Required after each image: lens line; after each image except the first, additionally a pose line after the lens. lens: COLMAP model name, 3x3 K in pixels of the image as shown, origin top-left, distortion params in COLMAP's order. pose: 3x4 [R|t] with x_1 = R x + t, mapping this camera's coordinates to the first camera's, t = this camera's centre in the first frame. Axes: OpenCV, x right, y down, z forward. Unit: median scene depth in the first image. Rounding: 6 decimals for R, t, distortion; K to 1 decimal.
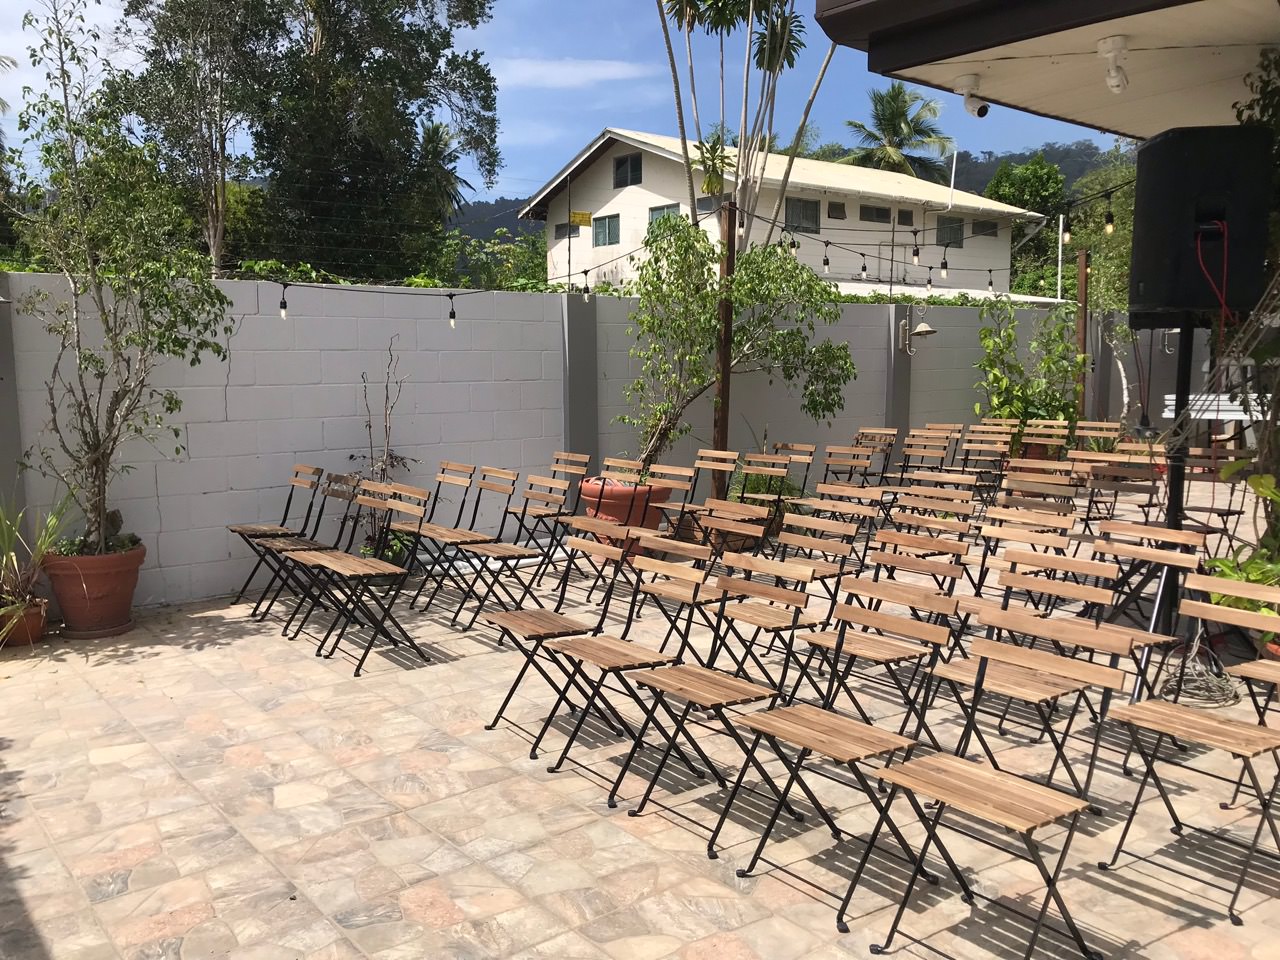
lens RADIAL K [[1049.3, 0, 642.4], [0, 1049.3, 482.1], [0, 0, 1]] dist [0.007409, -0.005402]
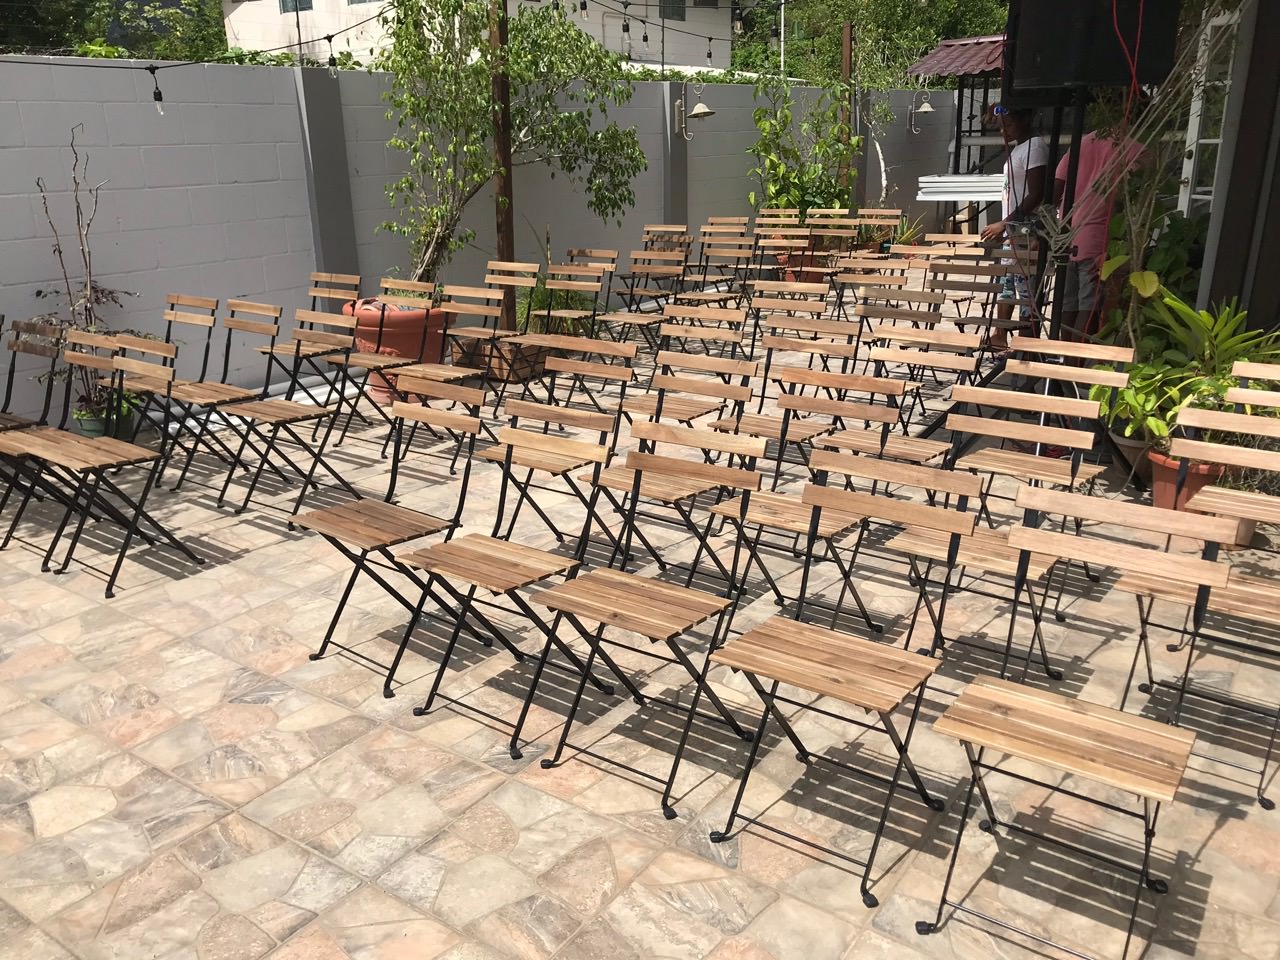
lens RADIAL K [[1049.3, 0, 637.7], [0, 1049.3, 481.3], [0, 0, 1]] dist [0.007409, -0.005402]
pose [[0.964700, -0.095956, 0.245247, -0.077023], [0.046774, 0.978880, 0.199012, -0.028904], [-0.259164, -0.180515, 0.948814, 0.185287]]
